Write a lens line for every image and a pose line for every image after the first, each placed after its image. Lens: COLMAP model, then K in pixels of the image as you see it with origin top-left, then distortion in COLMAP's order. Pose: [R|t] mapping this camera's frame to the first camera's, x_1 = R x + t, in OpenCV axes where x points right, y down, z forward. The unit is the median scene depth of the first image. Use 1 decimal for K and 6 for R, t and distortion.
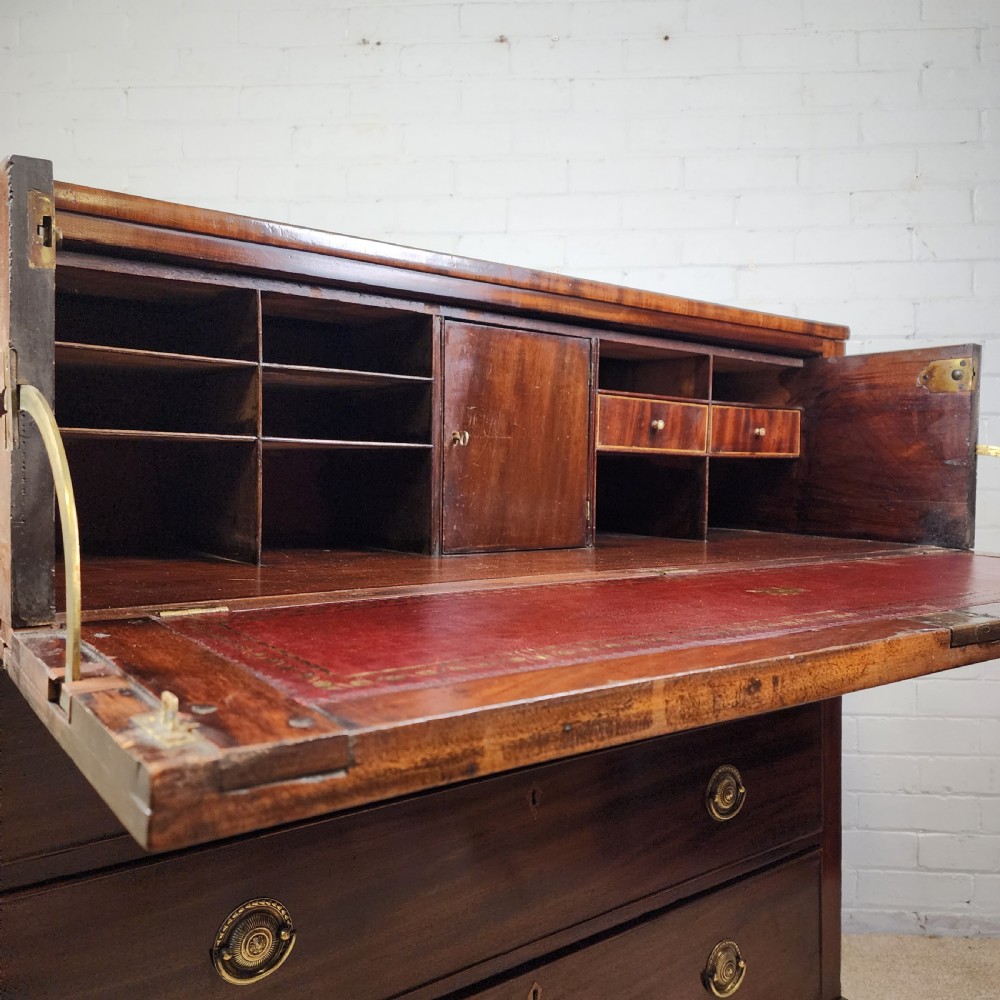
lens RADIAL K [[894.4, 0, 504.7], [0, 894.4, 492.9], [0, 0, 1]] dist [0.090430, -0.096490]
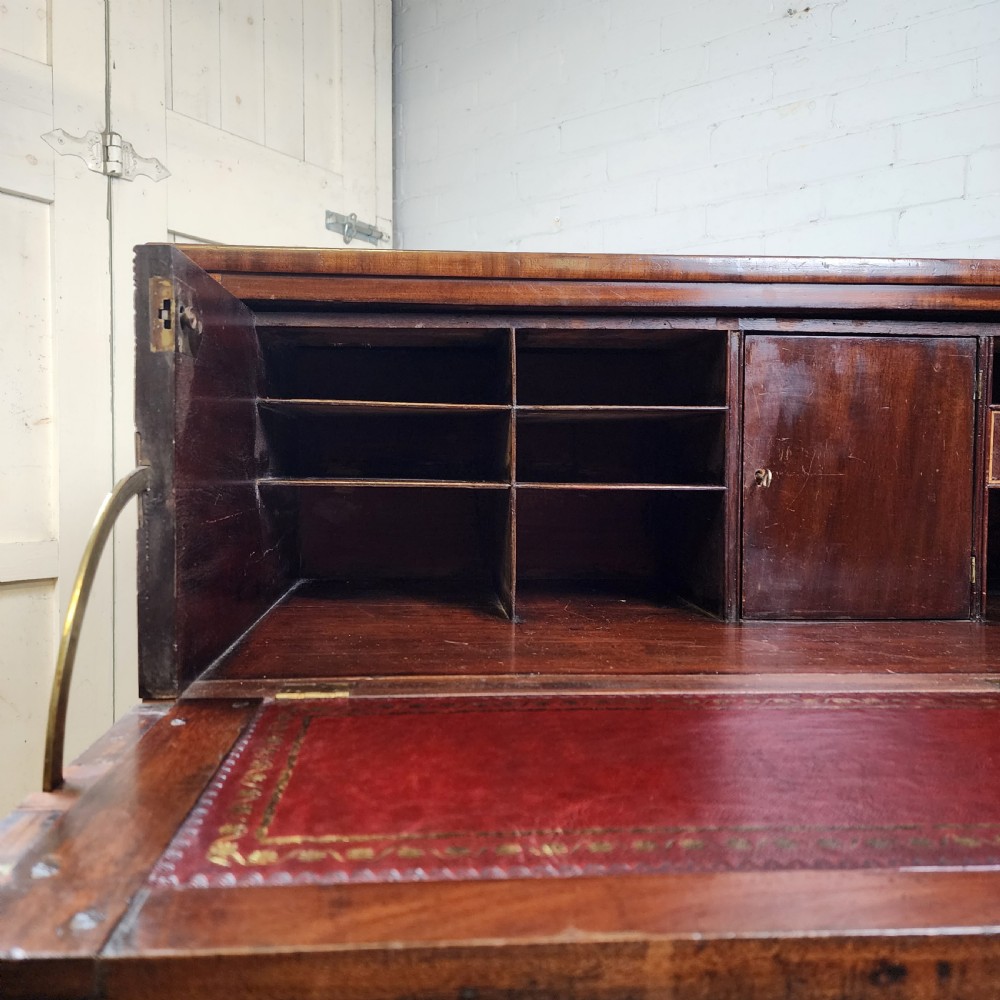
lens RADIAL K [[894.4, 0, 504.7], [0, 894.4, 492.9], [0, 0, 1]] dist [0.090430, -0.096490]
pose [[0.844772, 0.009710, -0.535039, 0.167905], [-0.008133, 0.999953, 0.005306, -0.044240], [0.535065, -0.000131, 0.844811, 0.160213]]
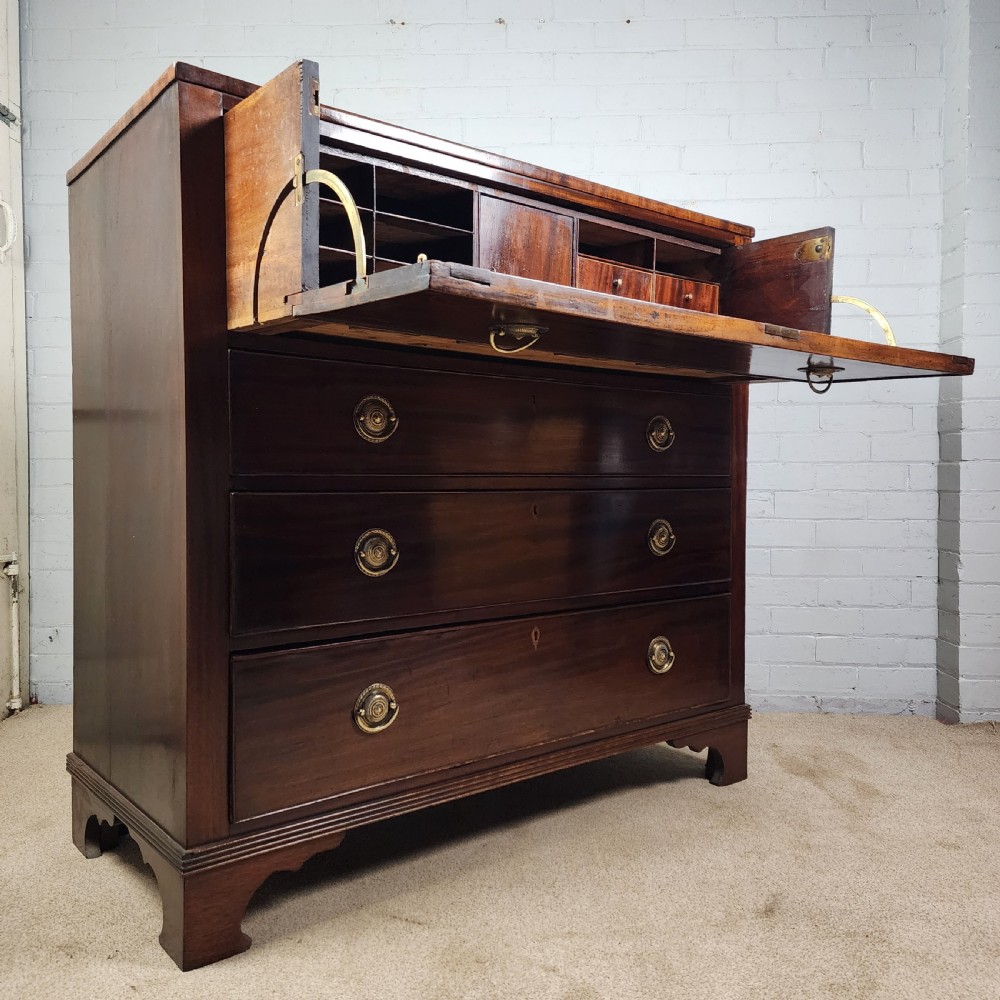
lens RADIAL K [[884.4, 0, 492.8], [0, 884.4, 497.0], [0, 0, 1]] dist [0.095053, -0.089934]
pose [[0.999809, 0.001241, 0.019484, -0.065981], [-0.001481, 0.999923, 0.012300, 0.274030], [-0.019467, -0.012327, 0.999735, -0.488087]]
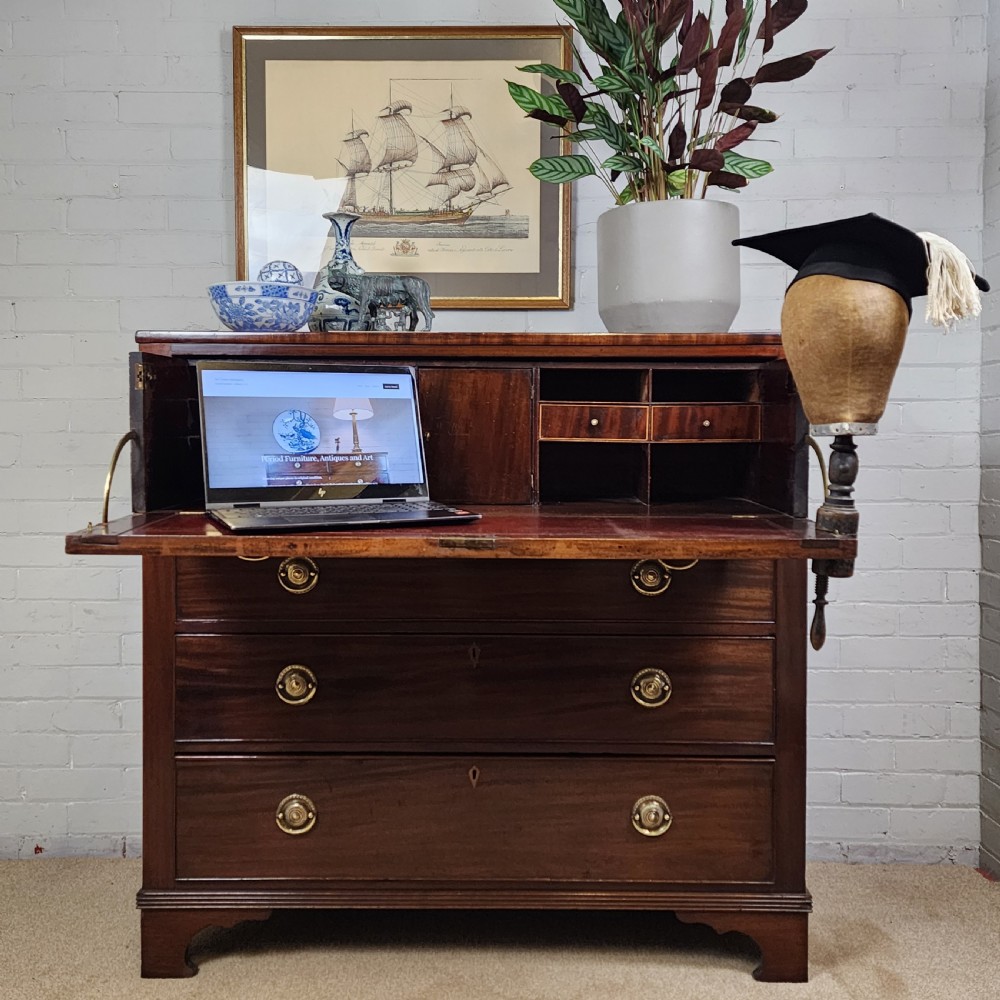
lens RADIAL K [[1088.5, 0, 500.1], [0, 1088.5, 483.9], [0, 0, 1]] dist [0.199092, -0.362884]
pose [[0.790619, 0.024903, -0.611802, 1.188294], [-0.009130, 0.999541, 0.028887, -0.027858], [0.612241, -0.017253, 0.790483, -0.503865]]
